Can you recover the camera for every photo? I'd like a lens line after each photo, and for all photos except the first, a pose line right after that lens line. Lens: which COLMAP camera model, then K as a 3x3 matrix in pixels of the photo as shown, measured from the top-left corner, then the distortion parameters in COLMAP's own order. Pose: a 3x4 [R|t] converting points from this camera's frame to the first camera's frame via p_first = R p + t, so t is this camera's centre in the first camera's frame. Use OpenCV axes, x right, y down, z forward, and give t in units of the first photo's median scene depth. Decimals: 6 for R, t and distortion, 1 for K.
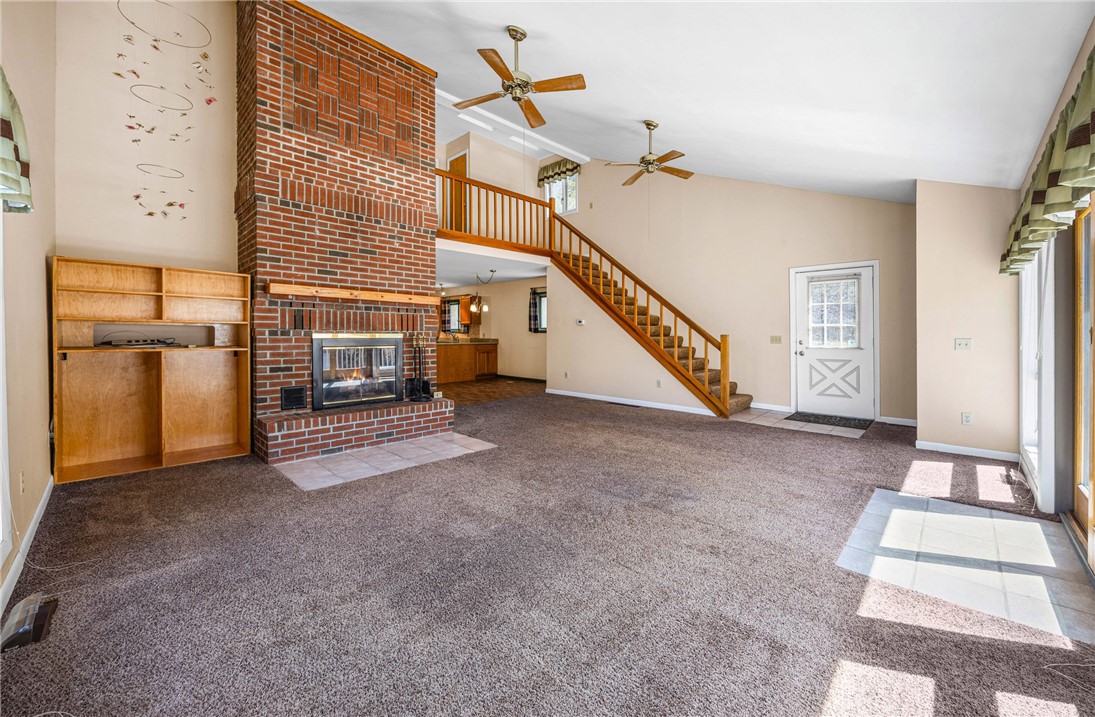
lens RADIAL K [[432.0, 0, 547.0], [0, 432.0, 334.5], [0, 0, 1]] dist [0.000591, 0.000005]
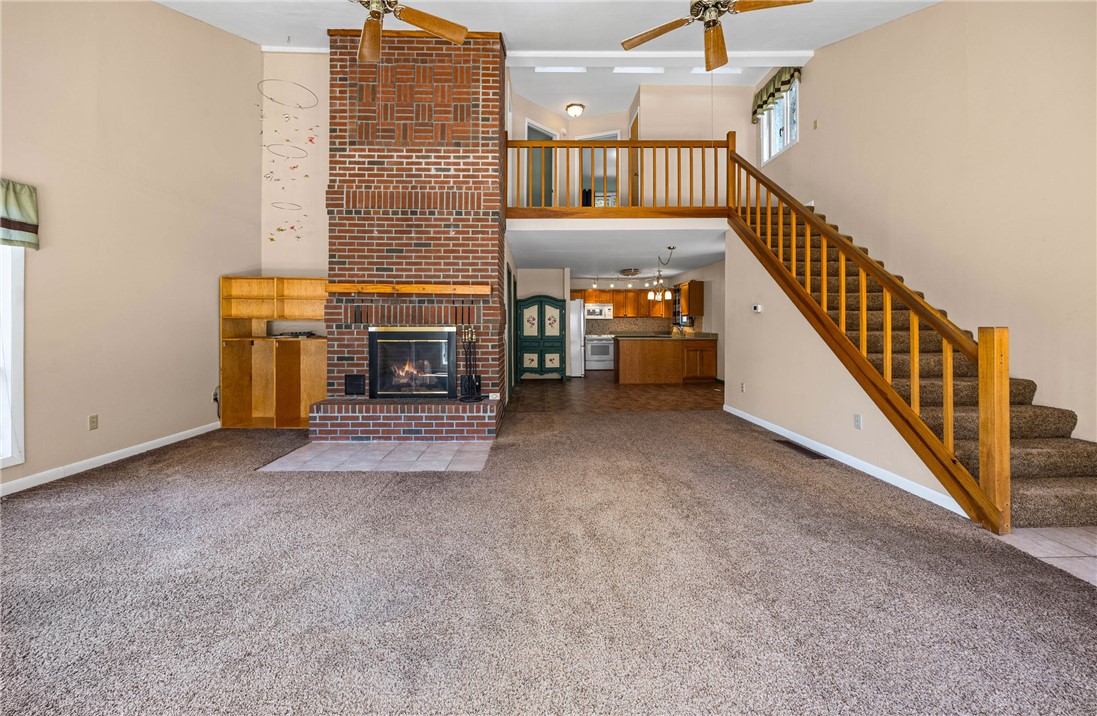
lens RADIAL K [[432.1, 0, 547.6], [0, 432.1, 327.2], [0, 0, 1]] dist [-0.005176, -0.000052]
pose [[0.705917, -0.004058, -0.708283, 0.492685], [0.001214, 0.999989, -0.004519, 0.003248], [0.708293, 0.002330, 0.705915, 0.500337]]
